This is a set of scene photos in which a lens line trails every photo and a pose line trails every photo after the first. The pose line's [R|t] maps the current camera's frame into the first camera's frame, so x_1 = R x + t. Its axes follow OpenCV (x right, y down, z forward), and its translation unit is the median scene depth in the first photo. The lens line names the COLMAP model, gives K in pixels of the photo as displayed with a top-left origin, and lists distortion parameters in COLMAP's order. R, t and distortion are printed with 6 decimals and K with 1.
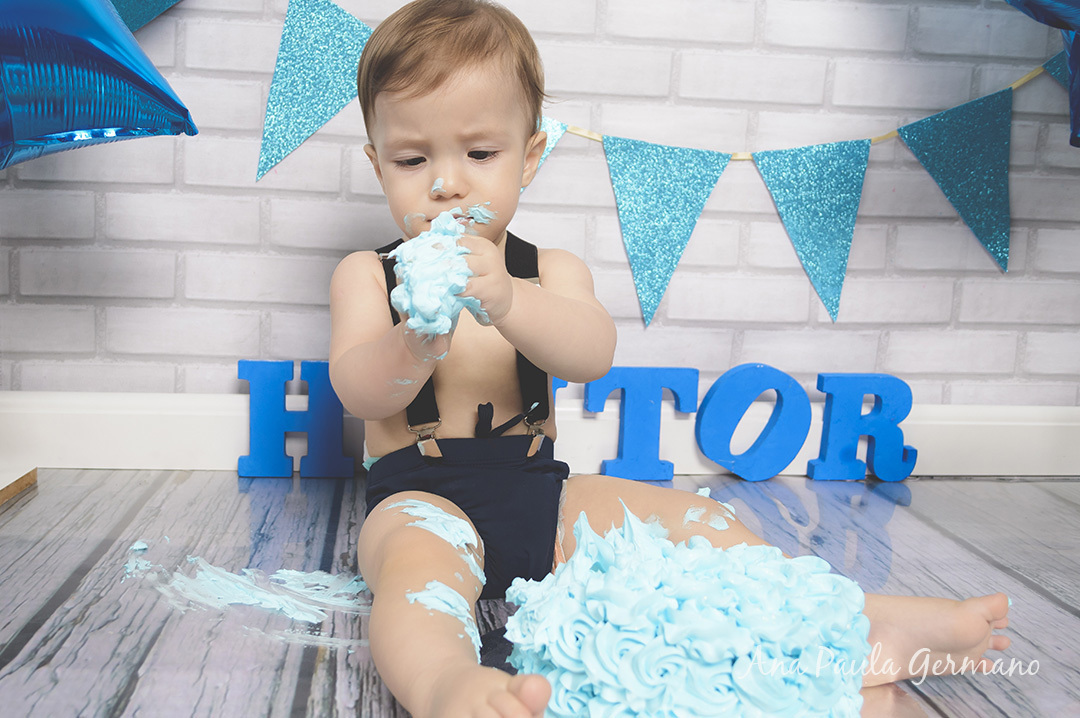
lens RADIAL K [[1024.6, 0, 480.6], [0, 1024.6, 385.5], [0, 0, 1]] dist [-0.085445, 0.005688]
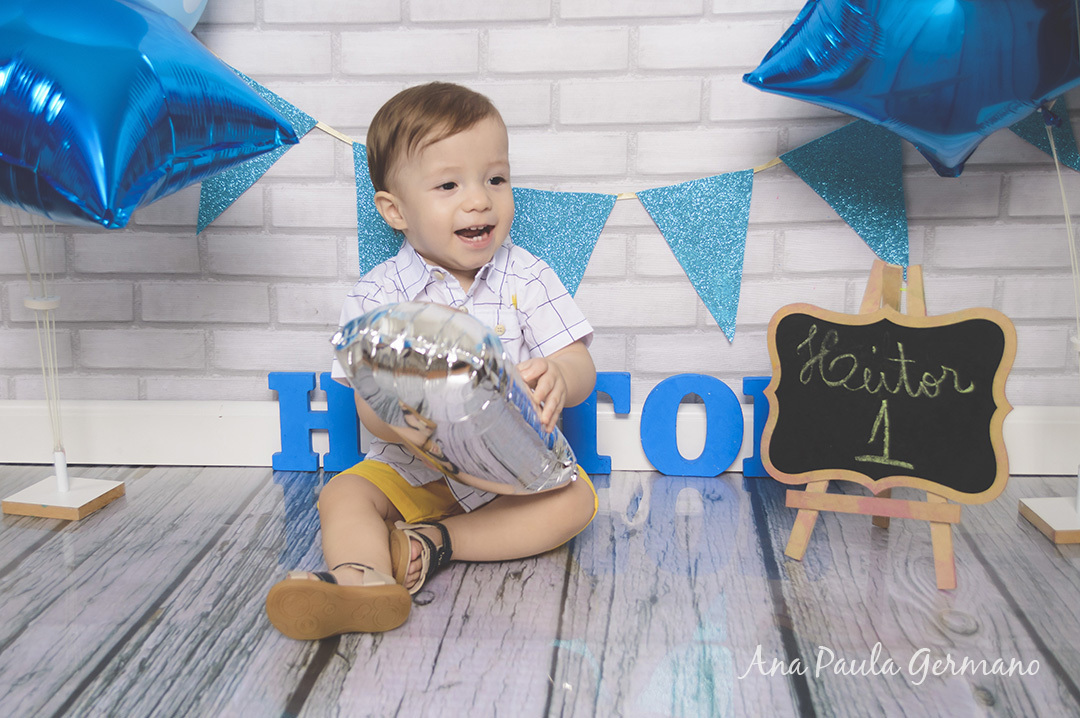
lens RADIAL K [[1312.2, 0, 500.2], [0, 1312.2, 393.6], [0, 0, 1]] dist [-0.077058, 0.048905]
pose [[0.982997, -0.009933, -0.183351, 0.384432], [0.023345, 0.997193, 0.071140, -0.097355], [0.182130, -0.074211, 0.980470, -0.403518]]
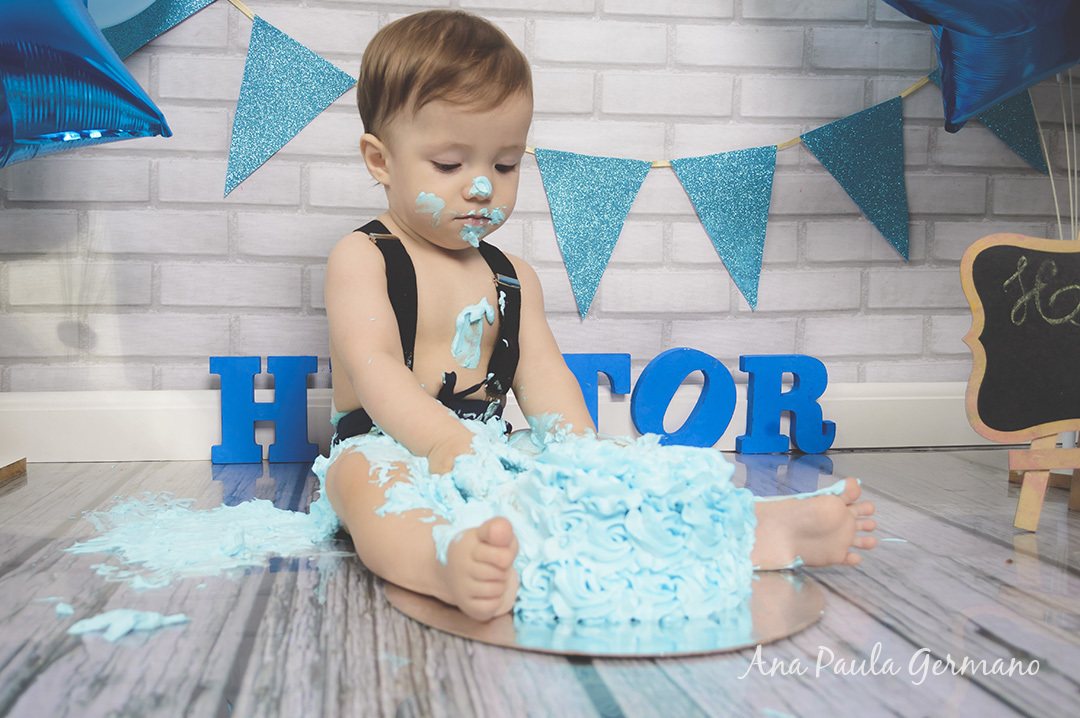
lens RADIAL K [[1024.6, 0, 480.6], [0, 1024.6, 385.5], [0, 0, 1]] dist [-0.085445, 0.005688]
pose [[0.999112, -0.033885, 0.025055, 0.023134], [0.035617, 0.996751, -0.072246, 0.090899], [-0.022525, 0.073075, 0.997072, -0.092449]]
